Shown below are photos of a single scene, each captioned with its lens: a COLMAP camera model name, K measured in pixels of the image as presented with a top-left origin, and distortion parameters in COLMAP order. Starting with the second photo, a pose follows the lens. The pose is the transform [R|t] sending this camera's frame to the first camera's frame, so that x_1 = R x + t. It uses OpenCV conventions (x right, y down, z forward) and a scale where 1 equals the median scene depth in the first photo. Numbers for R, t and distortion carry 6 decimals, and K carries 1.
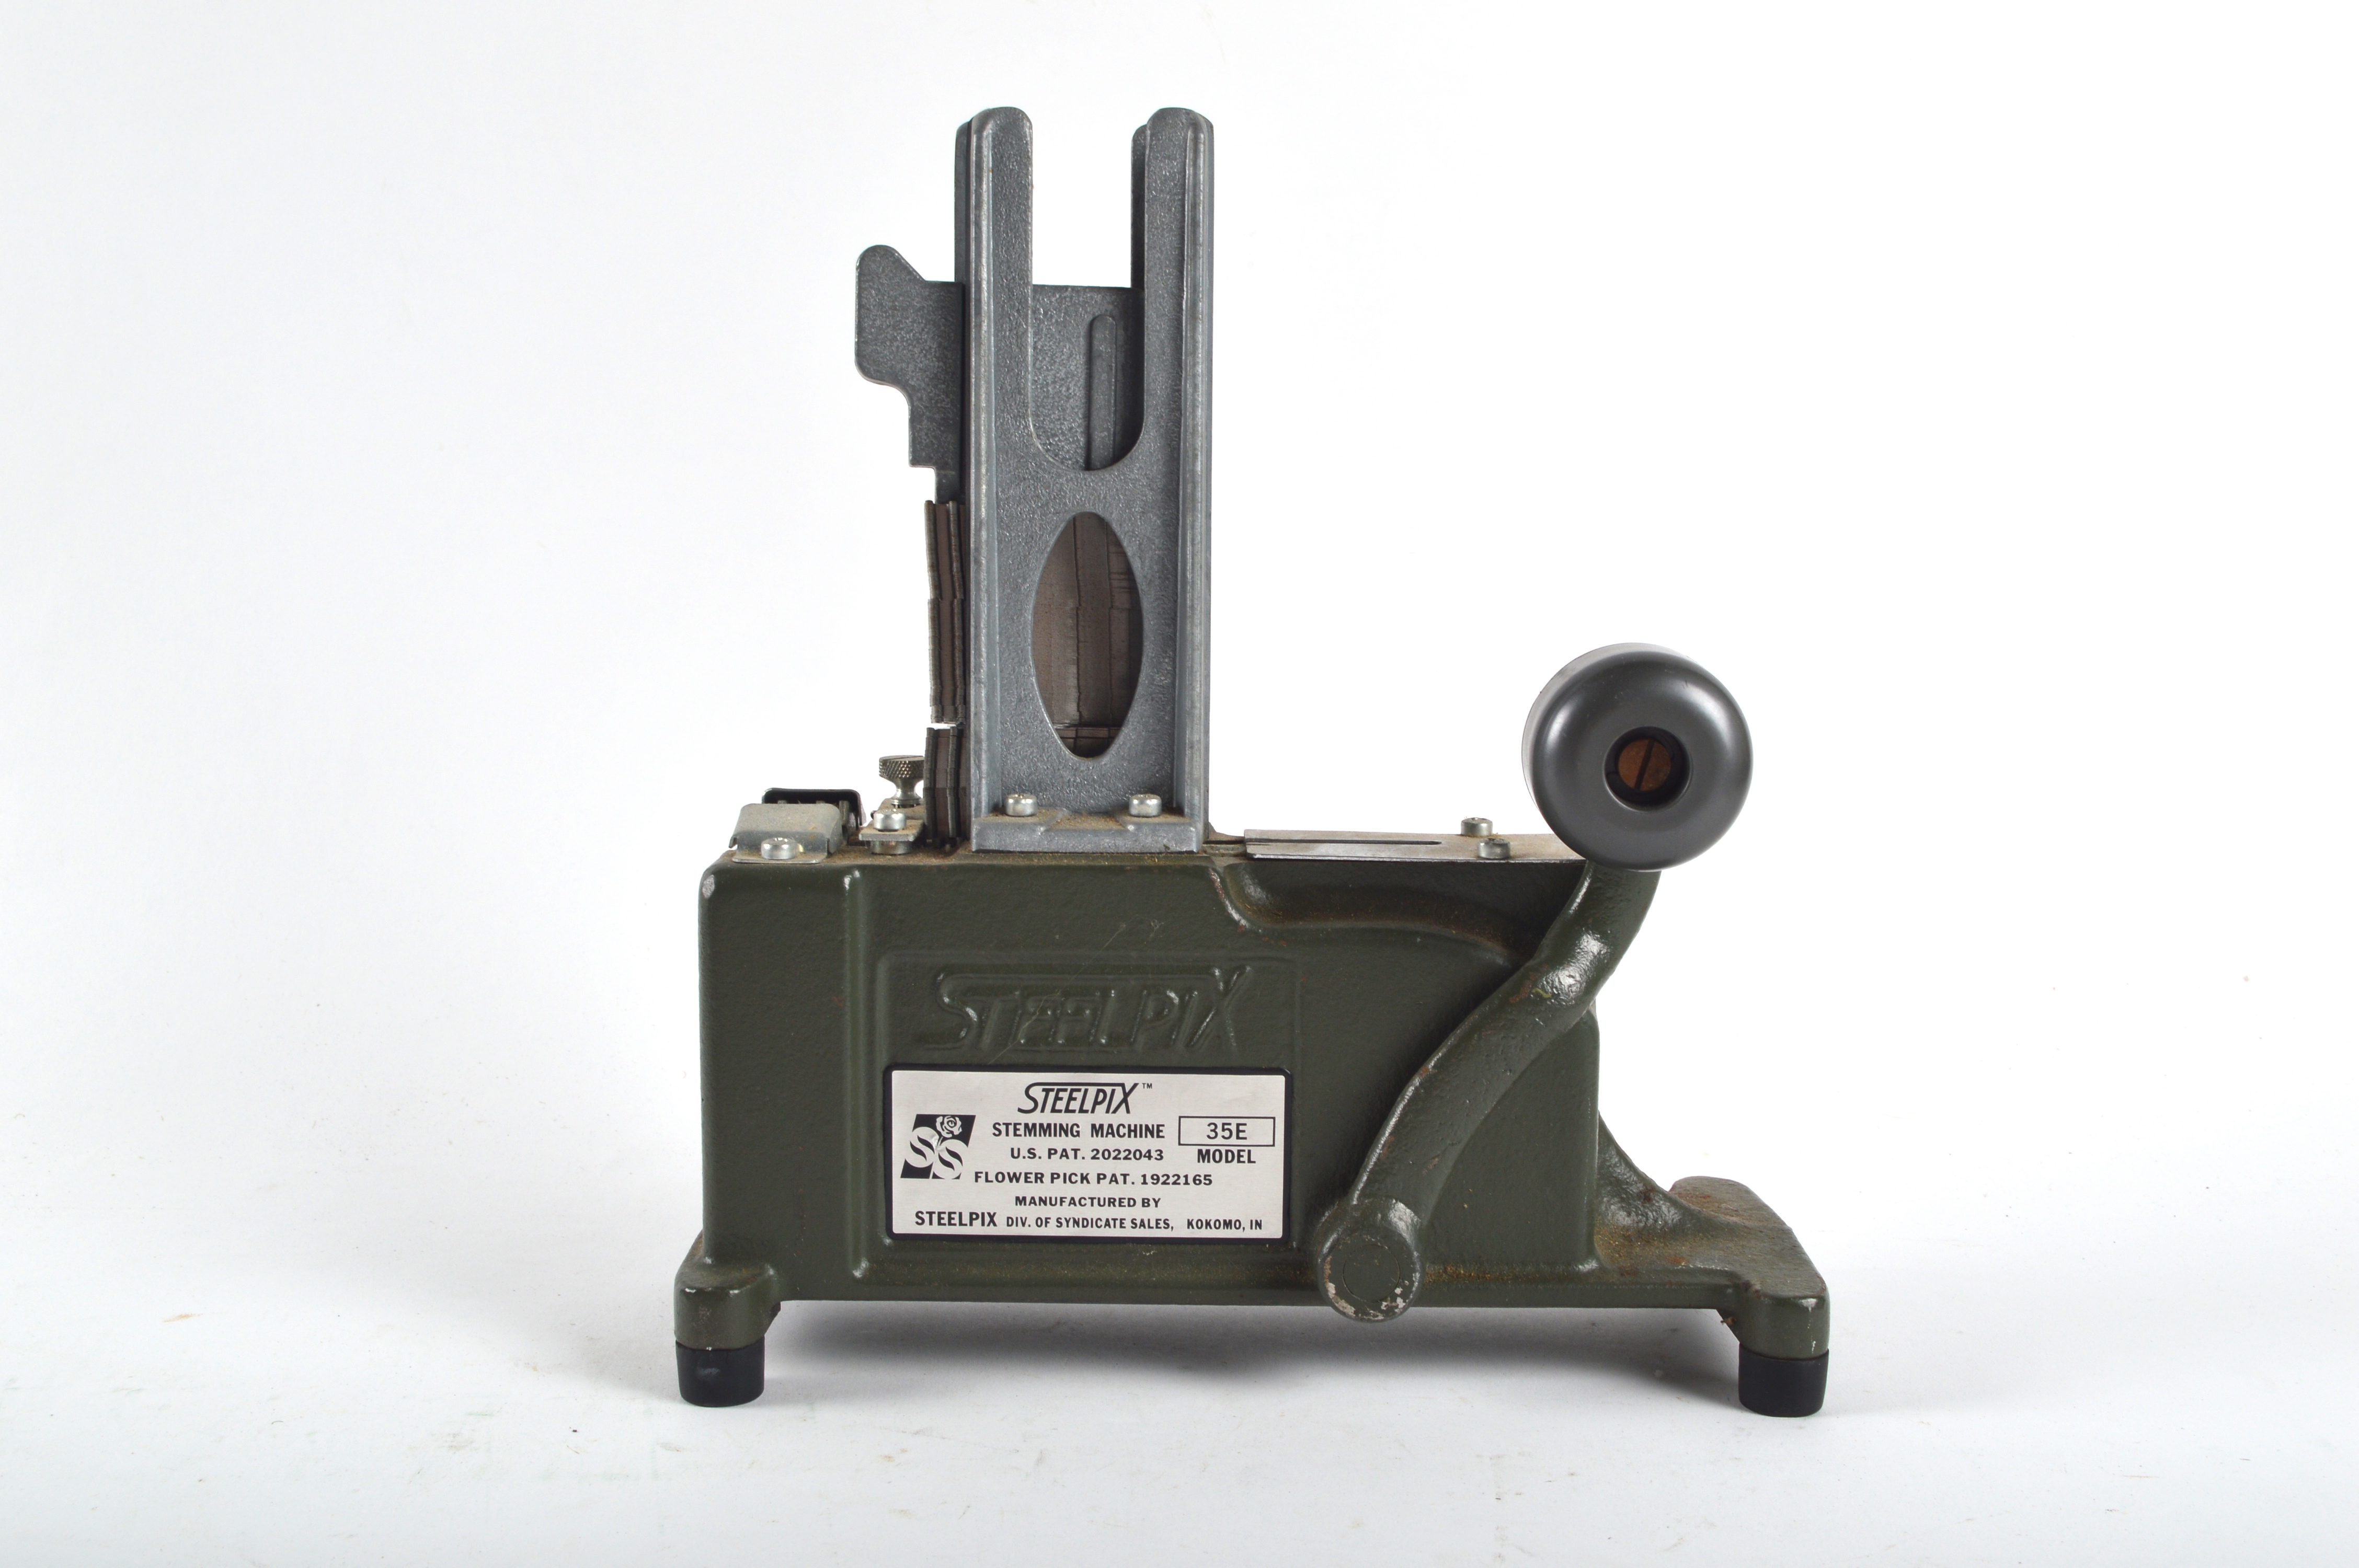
lens RADIAL K [[2774.6, 0, 1178.9], [0, 2774.6, 778.5], [0, 0, 1]] dist [-0.006163, 0.000000]
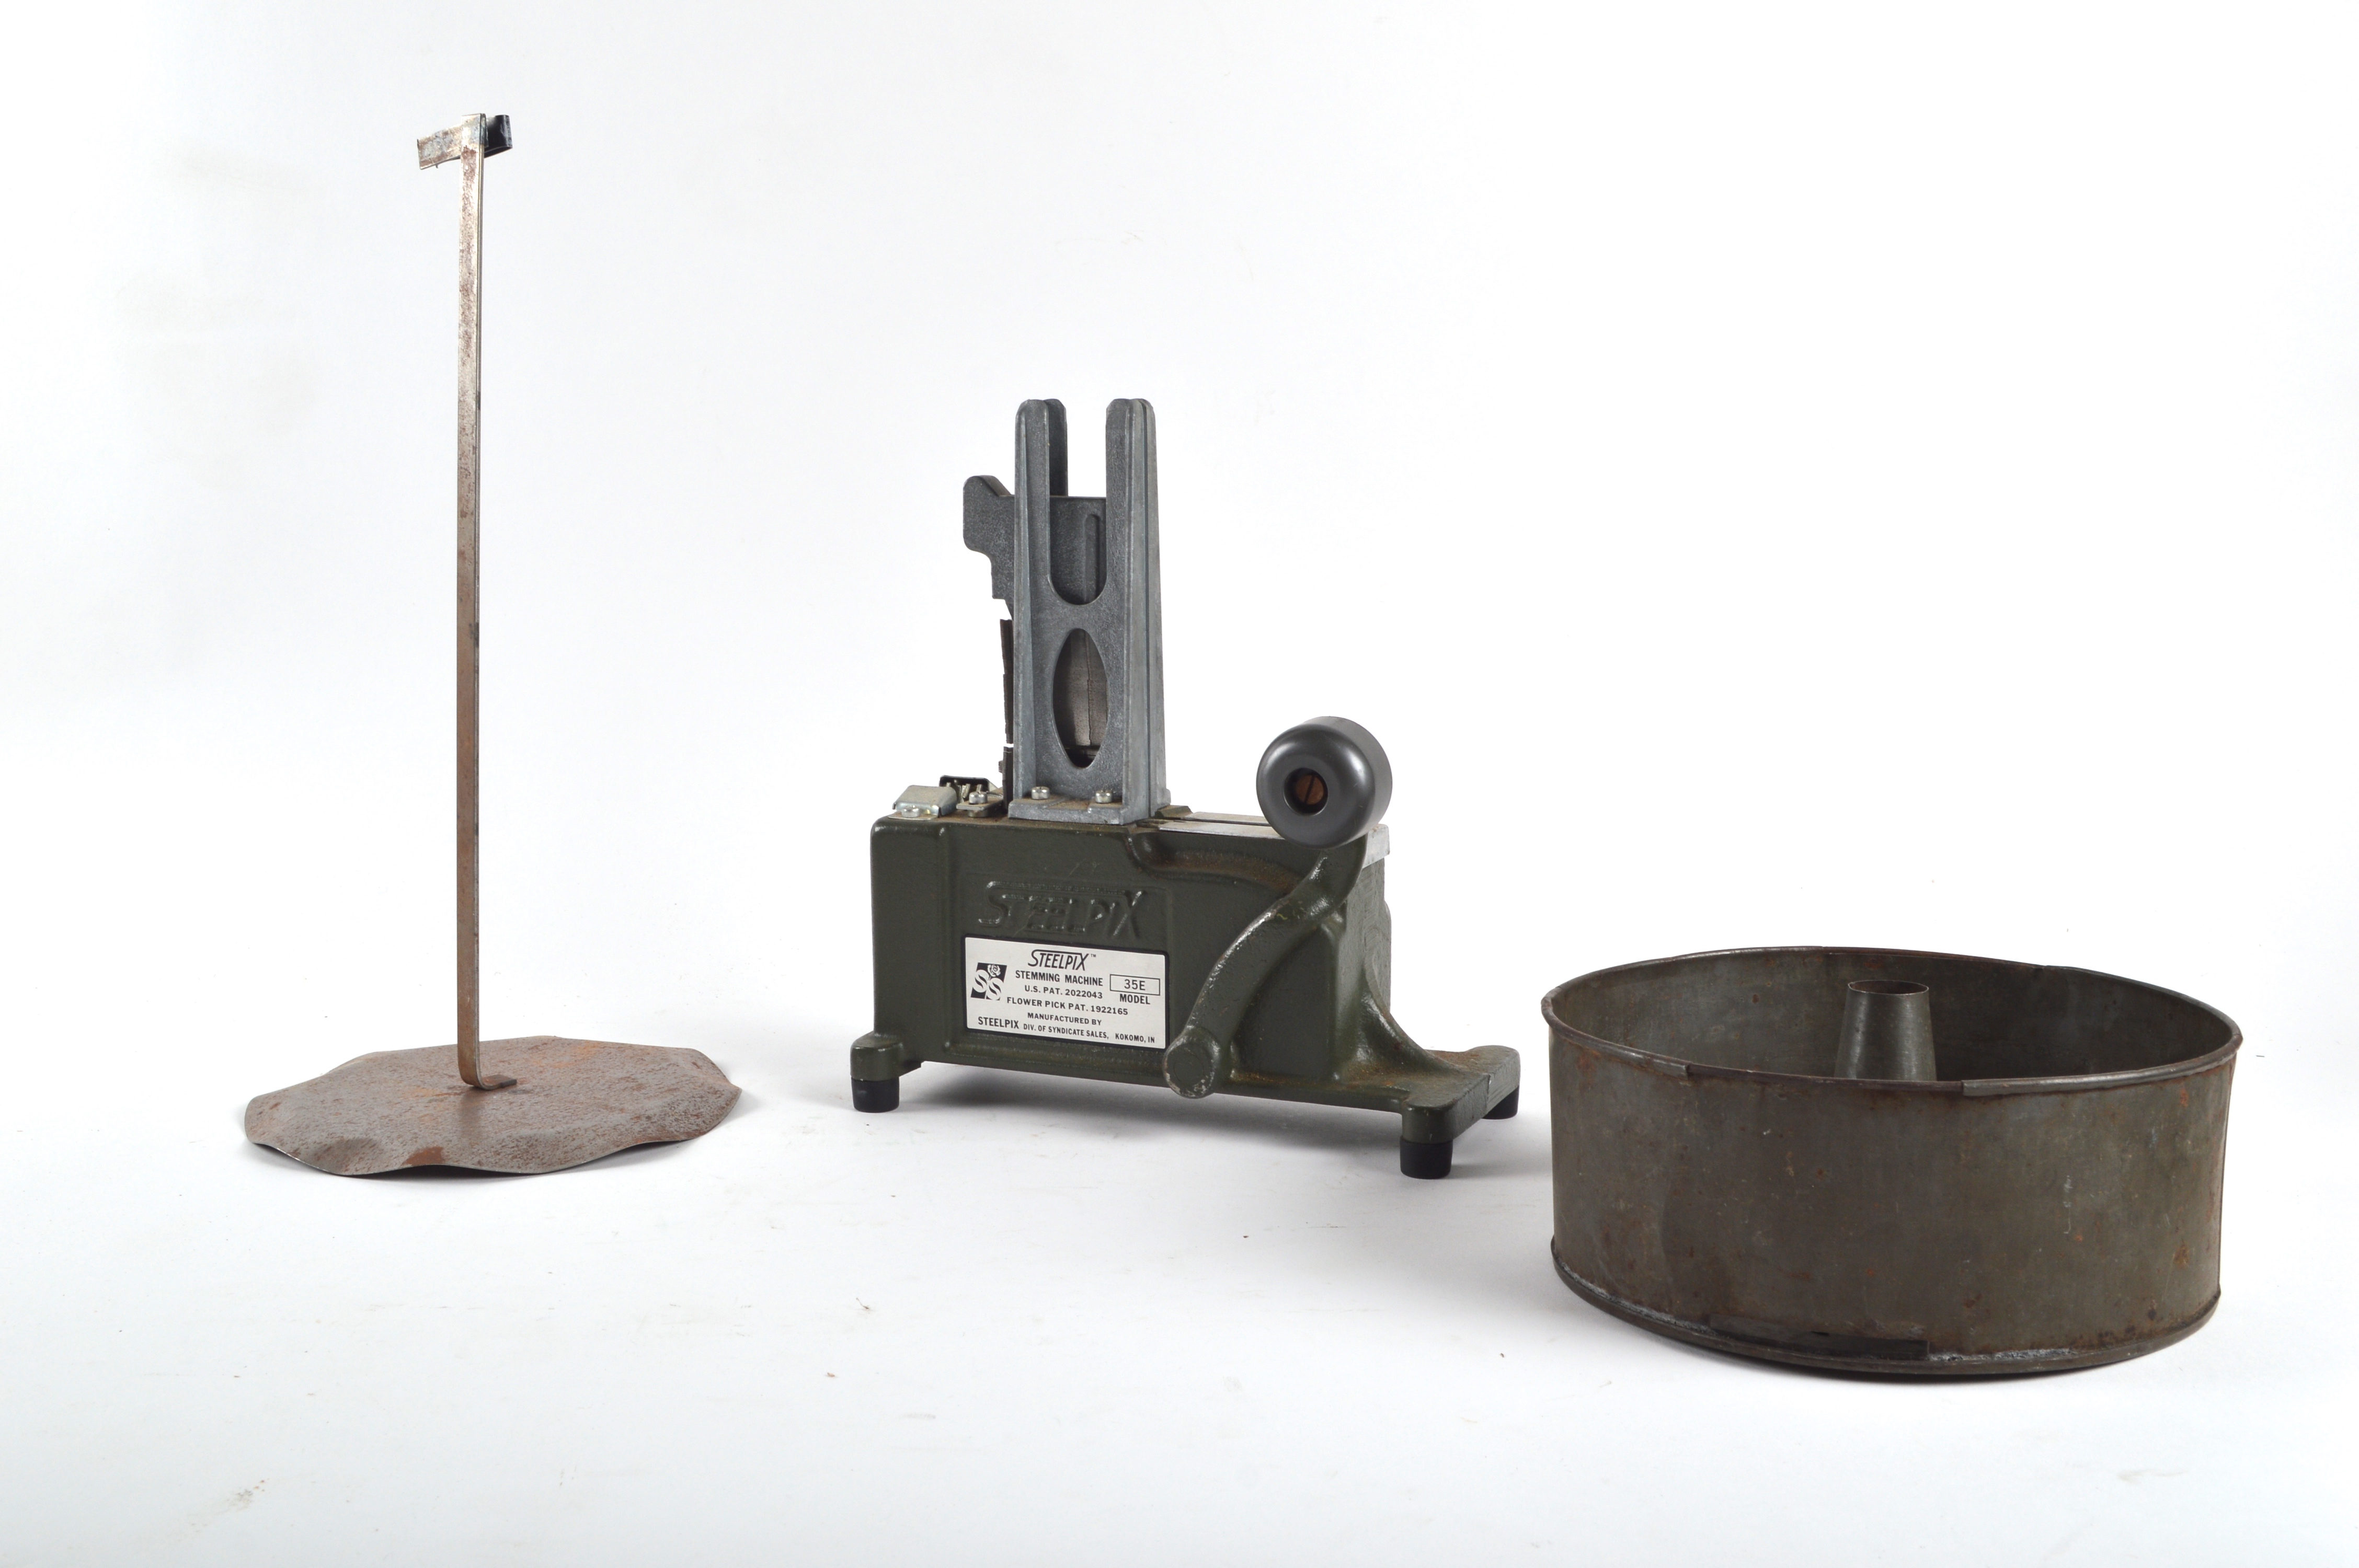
lens RADIAL K [[2774.6, 0, 1183.1], [0, 2774.6, 775.8], [0, 0, 1]] dist [-0.006163, 0.000000]
pose [[0.922359, 0.045392, -0.383658, 0.711434], [-0.034698, 0.998793, 0.034752, -0.066716], [0.384772, -0.018742, 0.922821, -0.603391]]
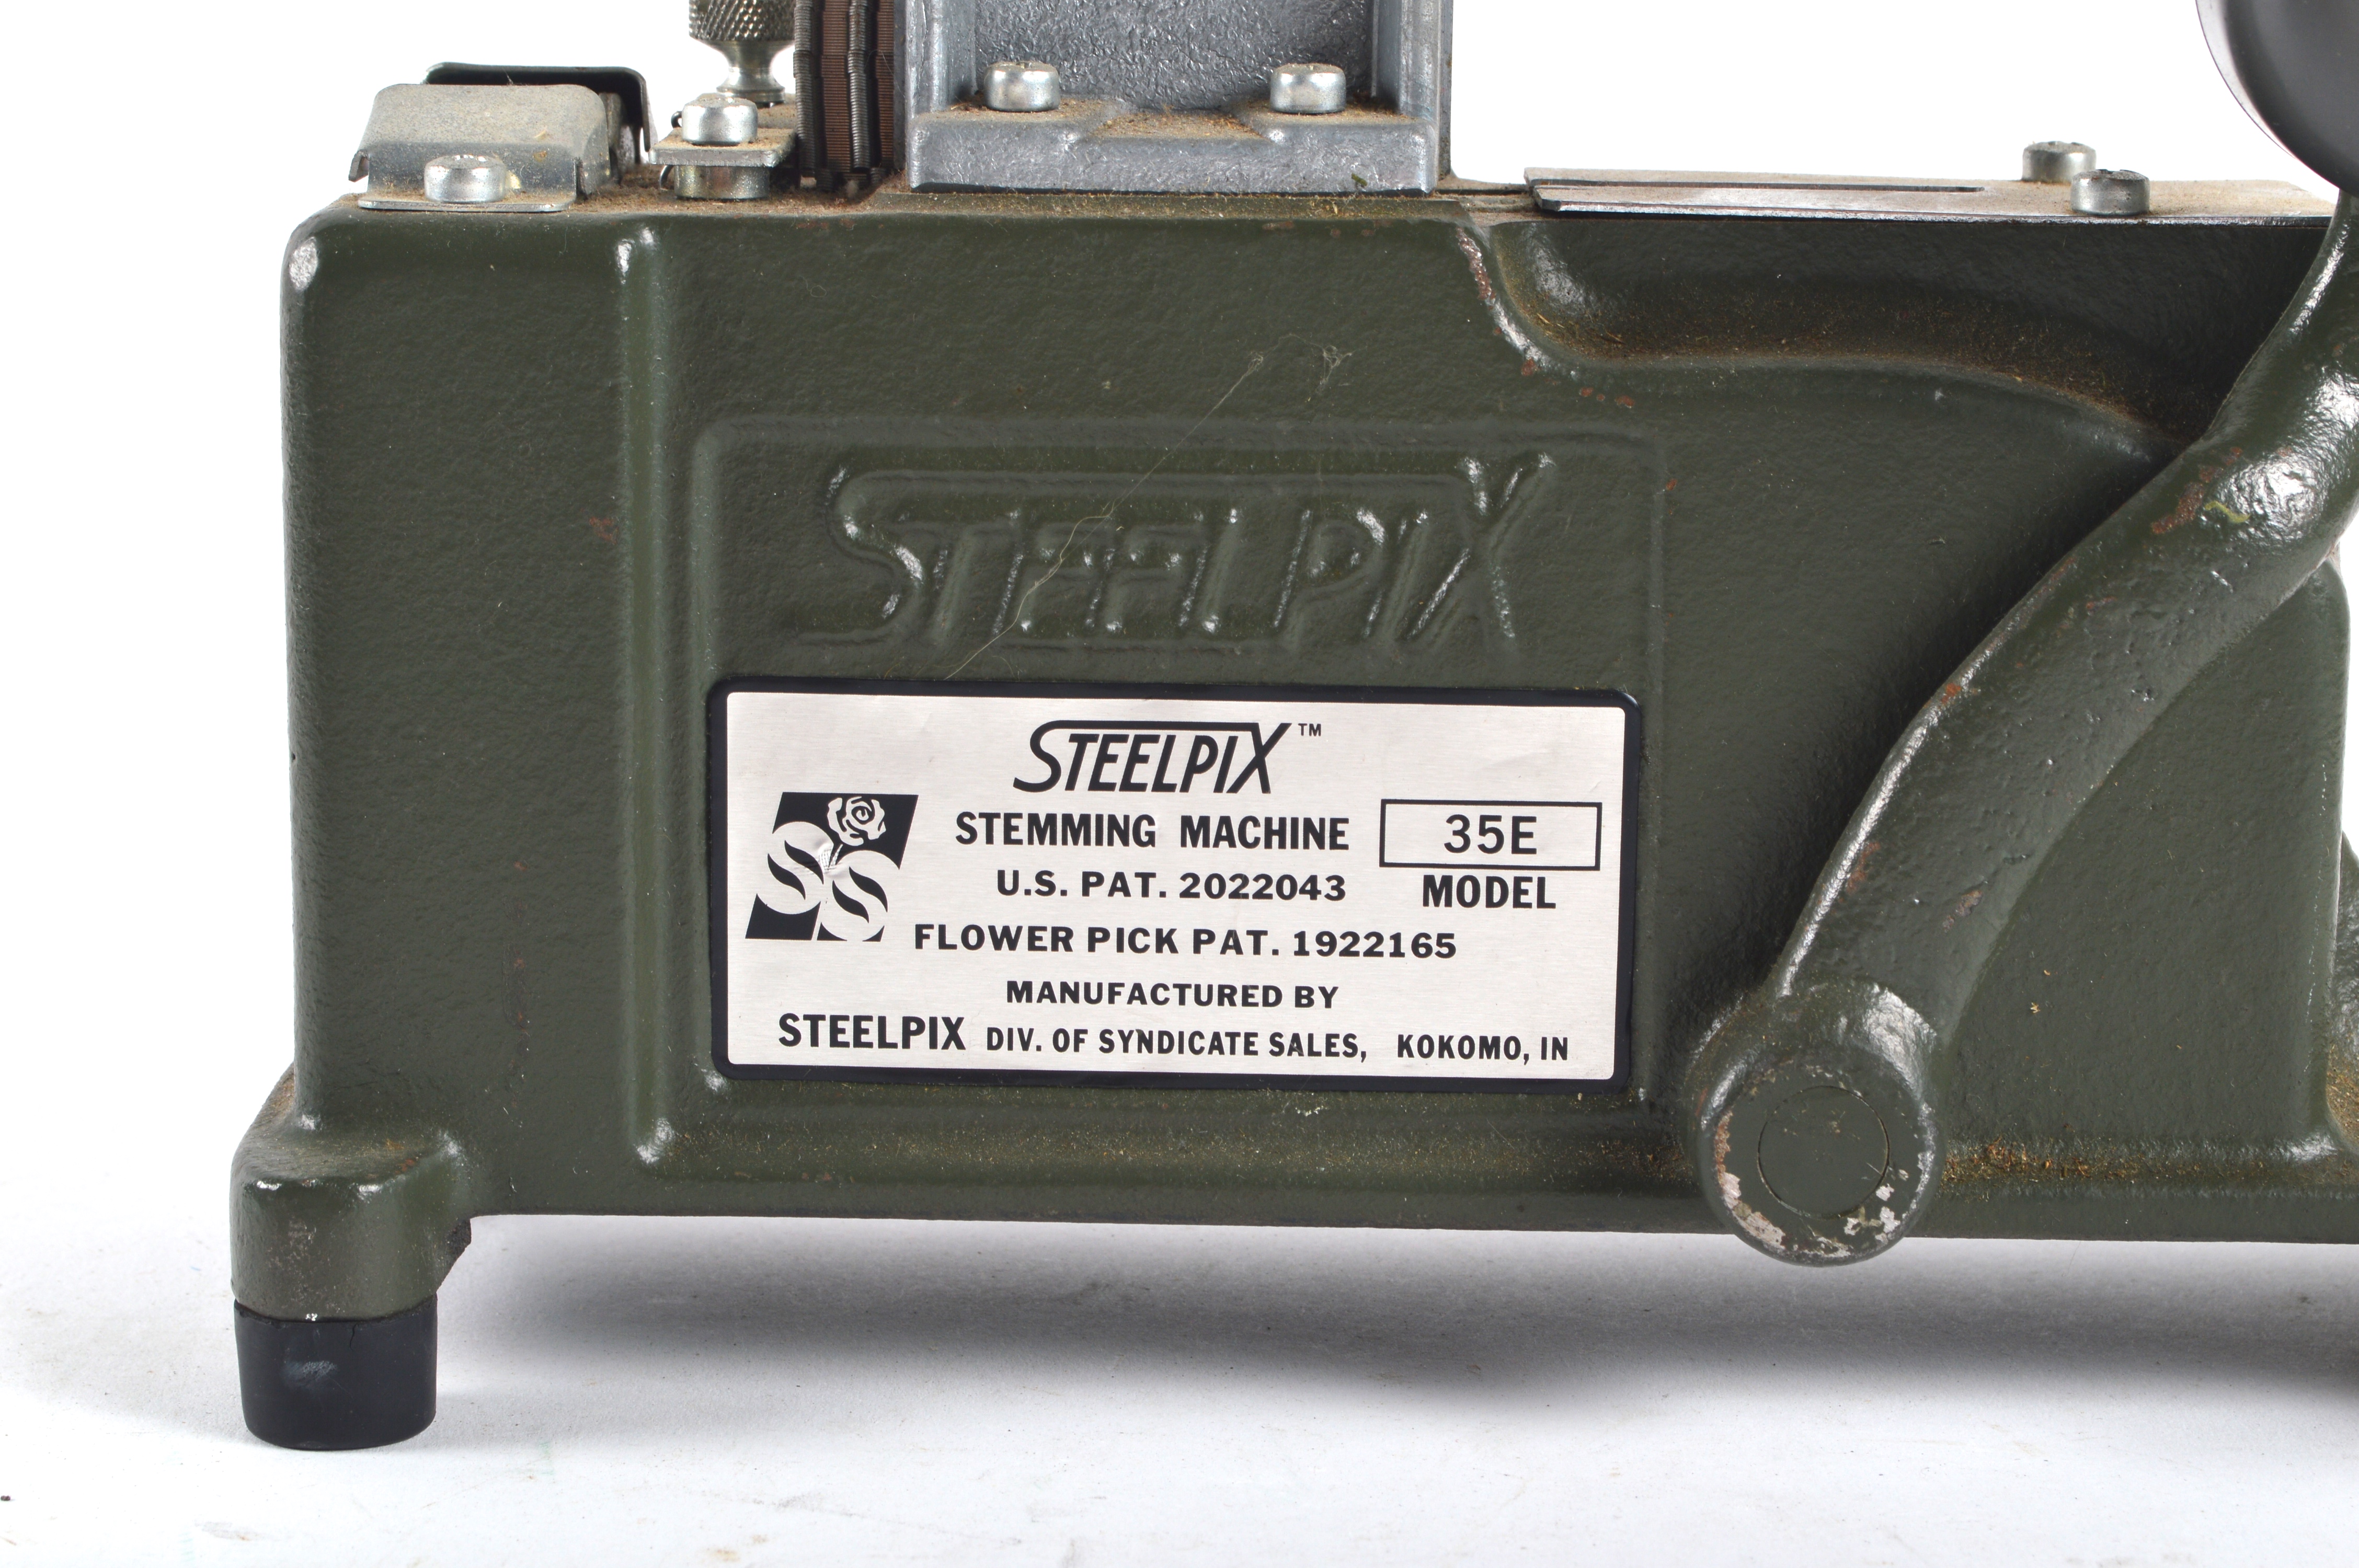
lens RADIAL K [[5775.0, 0, 1187.0], [0, 5775.0, 782.7], [0, 0, 1]] dist [0.086249, 0.000000]
pose [[0.999962, 0.005522, -0.006729, -0.024588], [-0.005024, 0.997395, 0.071961, 0.053490], [0.007109, -0.071924, 0.997385, 0.090174]]
